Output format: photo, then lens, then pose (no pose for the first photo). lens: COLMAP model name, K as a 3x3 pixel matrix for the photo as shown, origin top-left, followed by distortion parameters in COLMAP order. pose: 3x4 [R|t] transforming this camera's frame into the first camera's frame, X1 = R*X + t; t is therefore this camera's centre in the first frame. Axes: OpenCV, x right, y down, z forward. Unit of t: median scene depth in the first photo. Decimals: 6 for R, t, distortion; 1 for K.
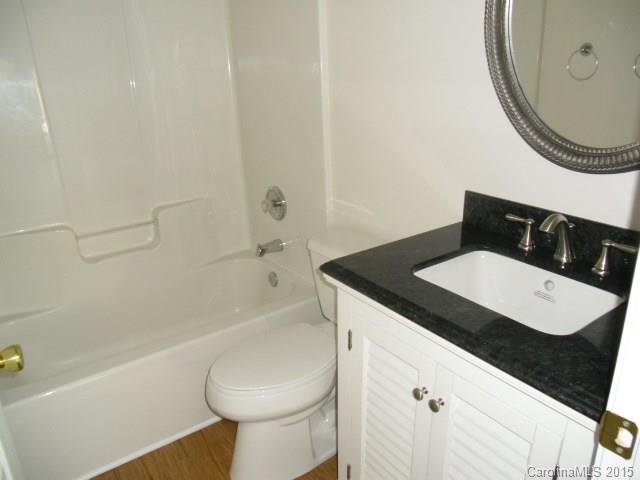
lens RADIAL K [[486.9, 0, 320.0], [0, 486.9, 240.0], [0, 0, 1]] dist [-0.034859, -0.001234]
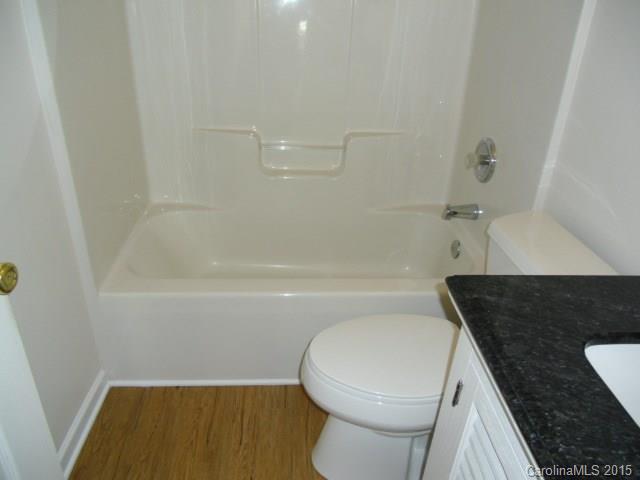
lens RADIAL K [[486.9, 0, 320.0], [0, 486.9, 240.0], [0, 0, 1]] dist [-0.034859, -0.001234]
pose [[0.845528, 0.309486, -0.435086, 0.066766], [-0.244158, 0.948800, 0.200415, -0.045543], [0.474835, -0.063226, 0.877800, 0.175143]]
